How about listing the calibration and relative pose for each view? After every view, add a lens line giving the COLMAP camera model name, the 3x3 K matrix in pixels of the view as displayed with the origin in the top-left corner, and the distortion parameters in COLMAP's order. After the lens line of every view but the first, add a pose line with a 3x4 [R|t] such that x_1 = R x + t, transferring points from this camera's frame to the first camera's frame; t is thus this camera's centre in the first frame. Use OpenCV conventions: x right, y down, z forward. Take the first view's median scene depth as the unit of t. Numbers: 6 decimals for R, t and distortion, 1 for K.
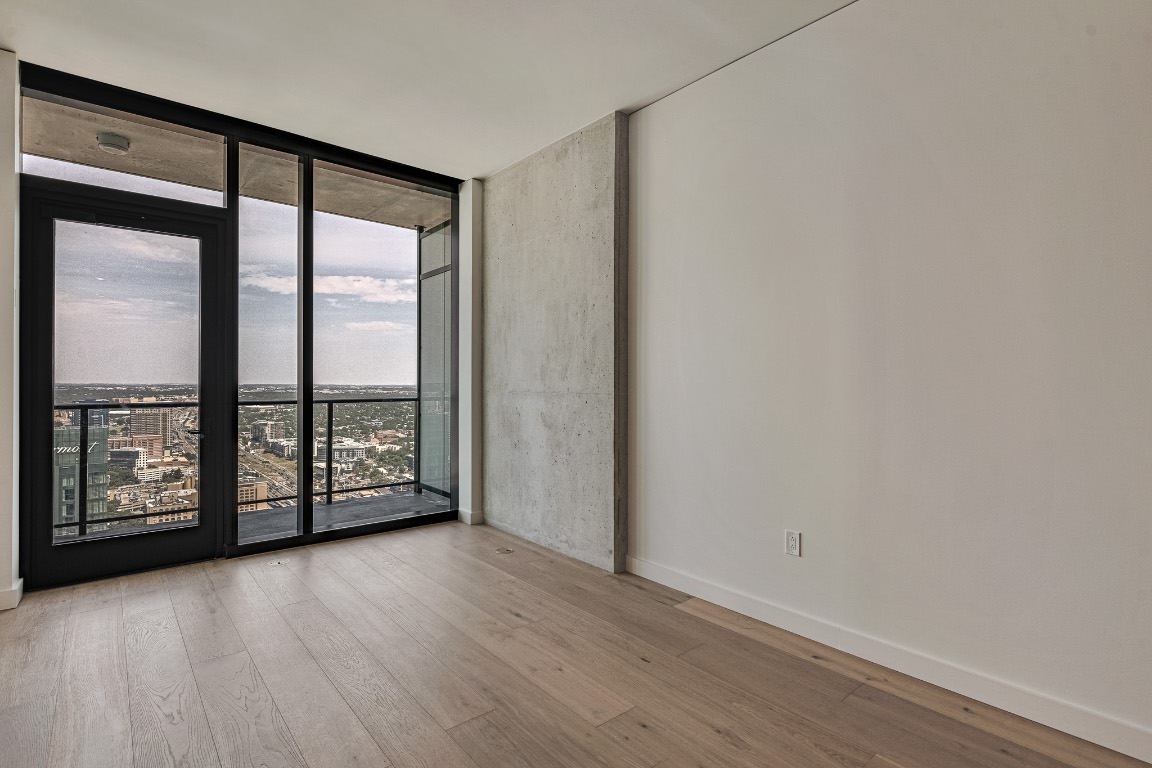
lens RADIAL K [[556.4, 0, 574.7], [0, 556.4, 379.5], [0, 0, 1]] dist [0.004409, -0.002702]
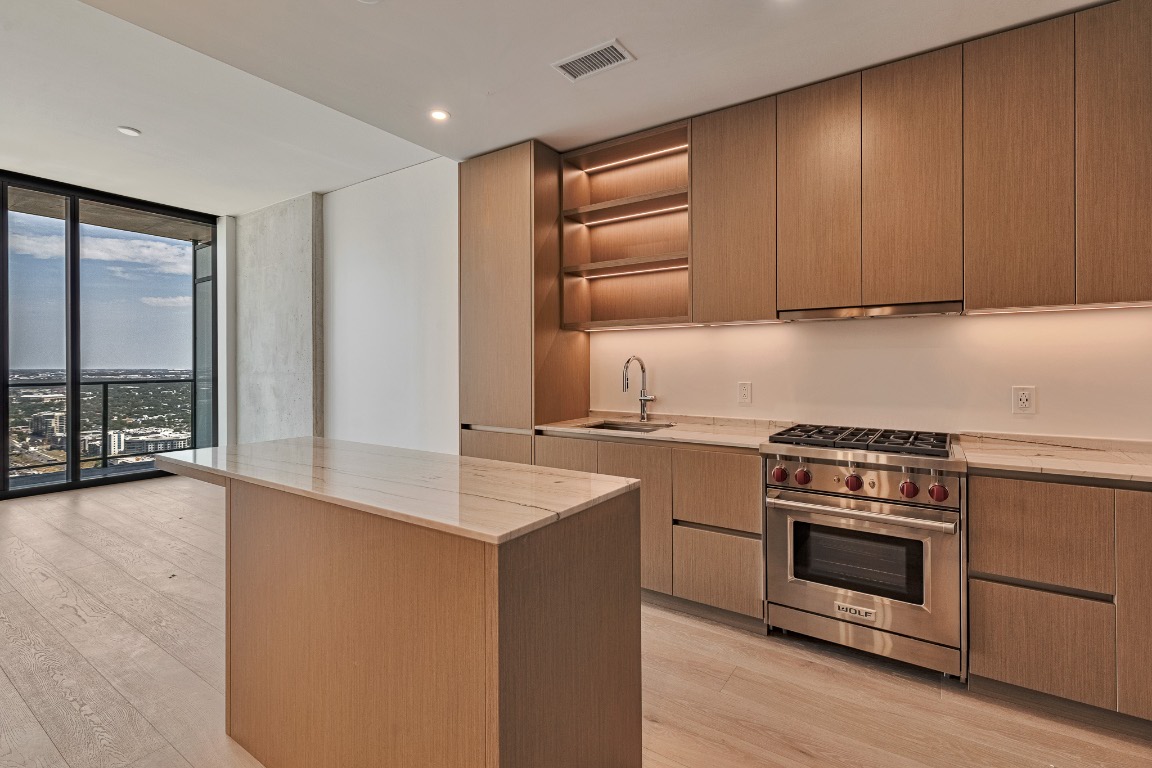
lens RADIAL K [[526.0, 0, 577.3], [0, 526.0, 364.0], [0, 0, 1]] dist [0.008453, -0.001983]
pose [[0.962252, -0.005673, 0.272102, 0.356840], [0.004594, 0.999979, 0.004602, -0.003514], [-0.272123, -0.003178, 0.962257, -0.583963]]
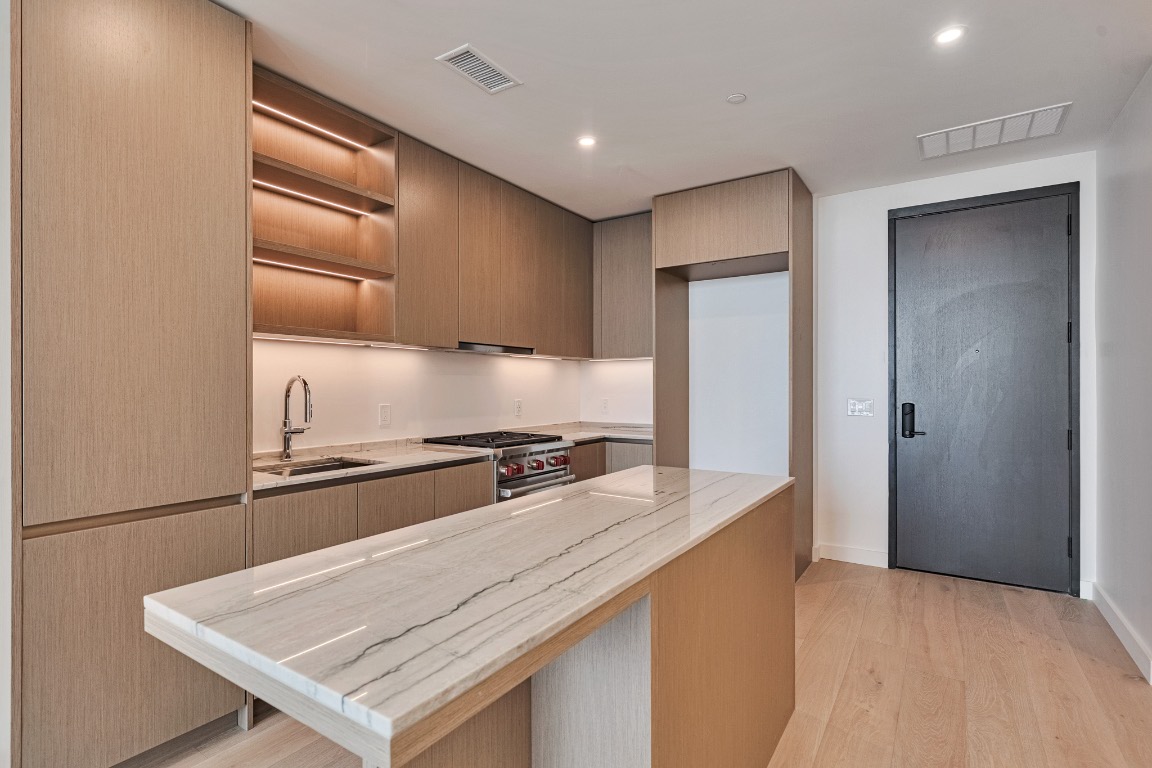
lens RADIAL K [[556.4, 0, 571.2], [0, 556.4, 388.3], [0, 0, 1]] dist [0.004409, -0.002702]
pose [[-0.271707, -0.003794, 0.962372, -0.073197], [-0.001851, 0.999992, 0.003420, 0.000413], [-0.962378, -0.000852, -0.271712, 0.054935]]
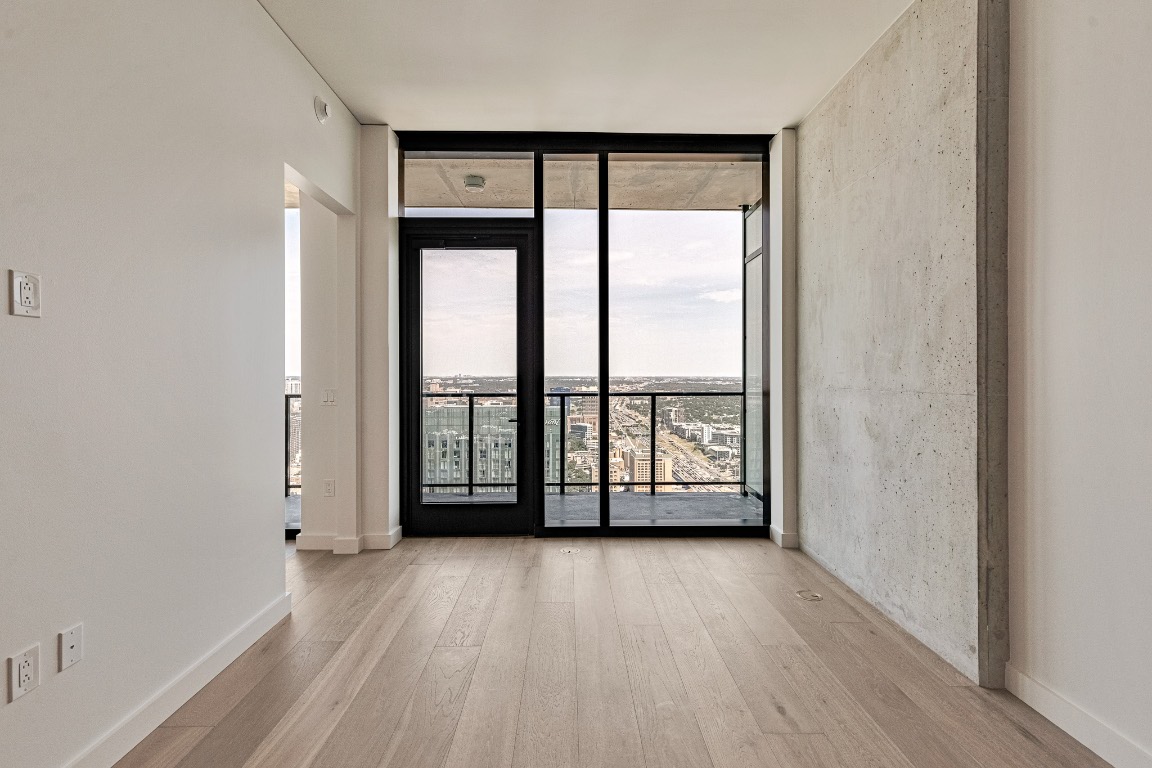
lens RADIAL K [[526.0, 0, 574.5], [0, 526.0, 373.3], [0, 0, 1]] dist [0.008453, -0.001983]
pose [[0.772403, -0.004261, -0.635119, 0.091310], [0.006025, 0.999982, 0.000619, -0.000776], [0.635105, -0.004305, 0.772414, 0.246351]]
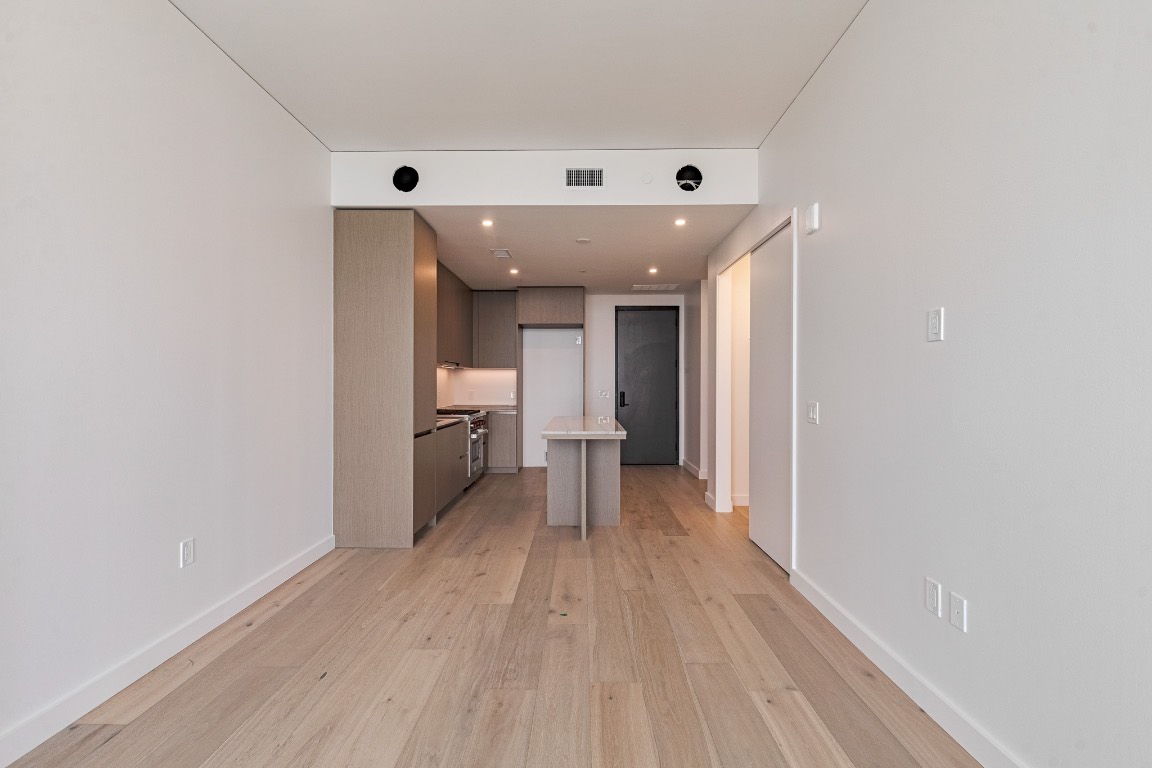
lens RADIAL K [[526.0, 0, 579.8], [0, 526.0, 379.9], [0, 0, 1]] dist [0.008453, -0.001983]
pose [[-0.760914, 0.001381, 0.648851, -0.509033], [-0.005317, 0.999951, -0.008363, 0.000889], [-0.648831, -0.009814, -0.760869, 0.899858]]
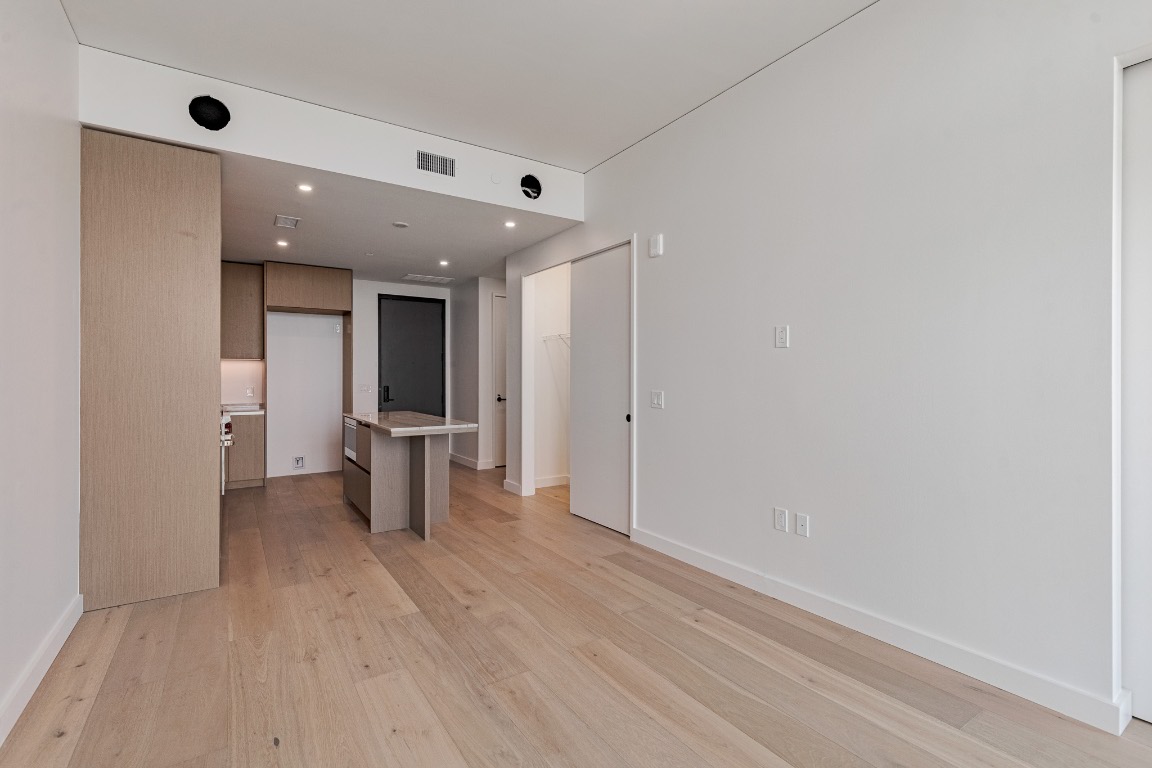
lens RADIAL K [[526.0, 0, 587.0], [0, 526.0, 378.5], [0, 0, 1]] dist [0.008453, -0.001983]
pose [[-0.994502, -0.001944, 0.104695, -0.238183], [-0.002186, 0.999995, -0.002201, 0.003420], [-0.104690, -0.002417, -0.994502, 1.071476]]
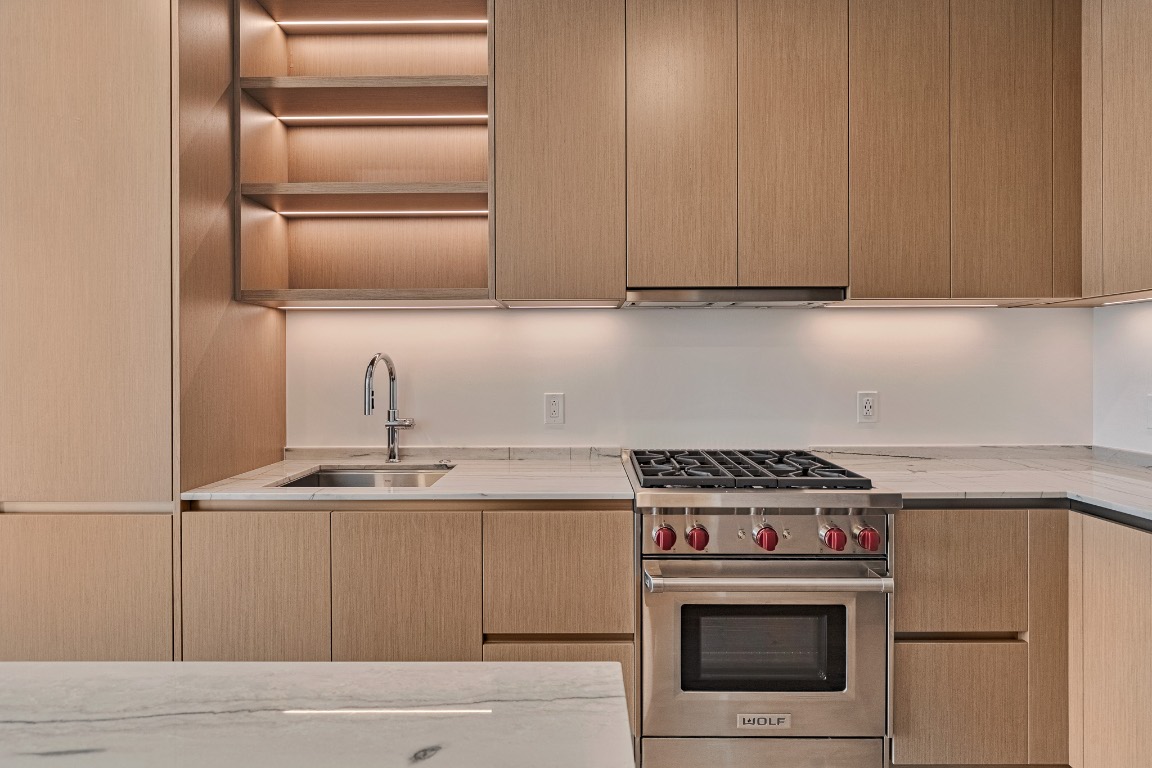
lens RADIAL K [[608.1, 0, 579.9], [0, 608.1, 362.6], [0, 0, 1]] dist [0.004892, -0.001057]
pose [[0.651359, -0.004982, 0.758753, 0.360162], [0.002327, 0.999987, 0.004569, -0.005403], [-0.758766, -0.001211, 0.651362, -0.319465]]
